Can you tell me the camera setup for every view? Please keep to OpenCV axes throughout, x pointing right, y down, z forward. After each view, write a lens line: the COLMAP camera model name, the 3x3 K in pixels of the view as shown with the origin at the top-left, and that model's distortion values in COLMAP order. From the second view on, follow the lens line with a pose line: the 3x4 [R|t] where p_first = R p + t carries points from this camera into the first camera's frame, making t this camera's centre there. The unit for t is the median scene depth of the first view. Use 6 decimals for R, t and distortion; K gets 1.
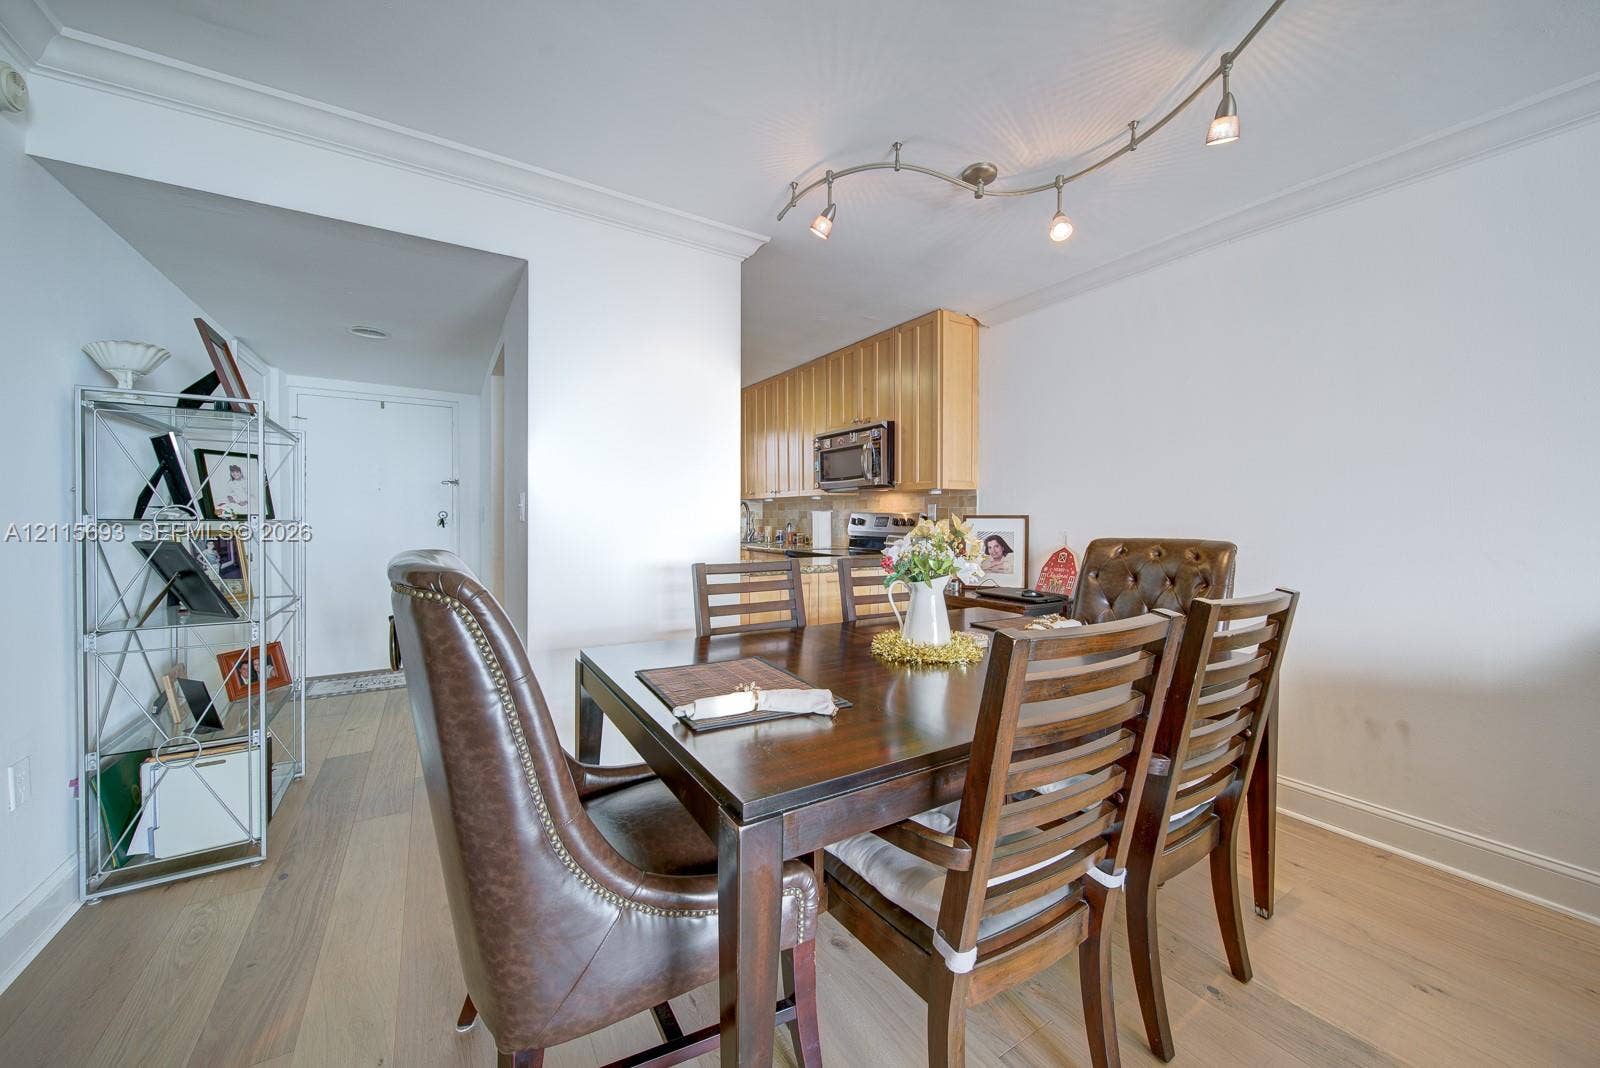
lens RADIAL K [[557.4, 0, 801.9], [0, 557.4, 527.5], [0, 0, 1]] dist [-0.001036, -0.000089]
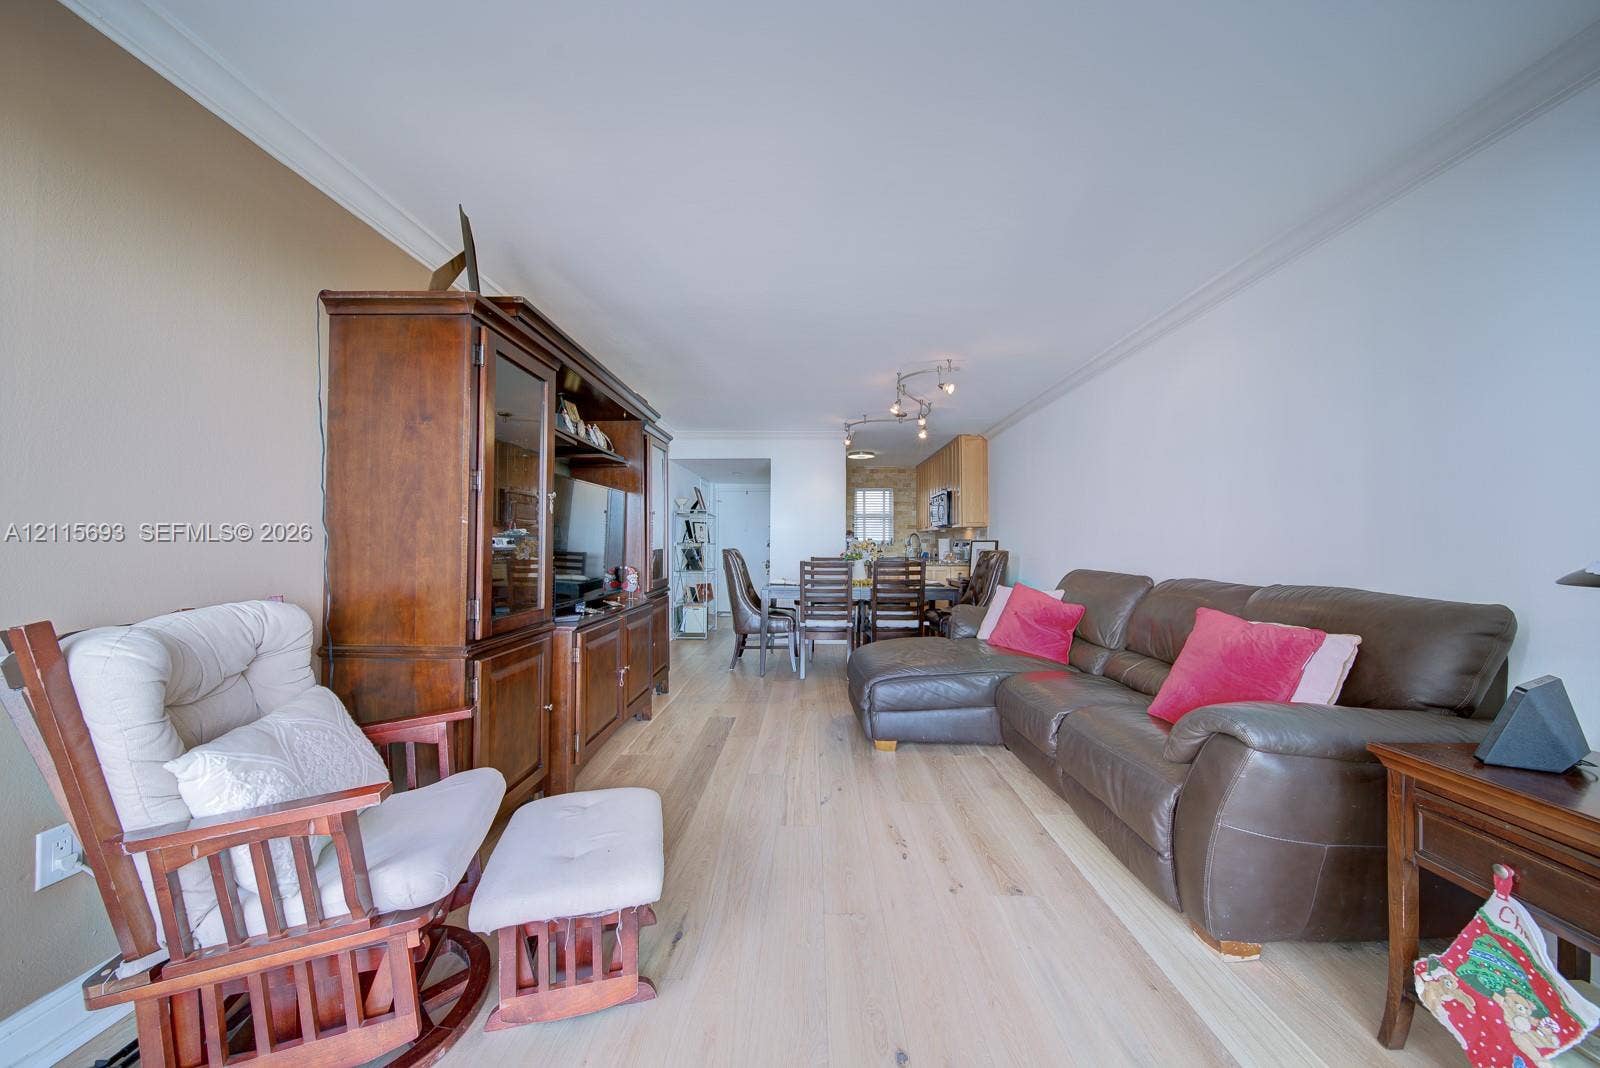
lens RADIAL K [[557.4, 0, 800.5], [0, 557.4, 538.8], [0, 0, 1]] dist [-0.001036, -0.000089]
pose [[0.821529, -0.003376, -0.570156, 1.549138], [-0.007135, 0.999843, -0.016201, 0.013646], [0.570122, 0.017378, 0.821377, -1.579879]]
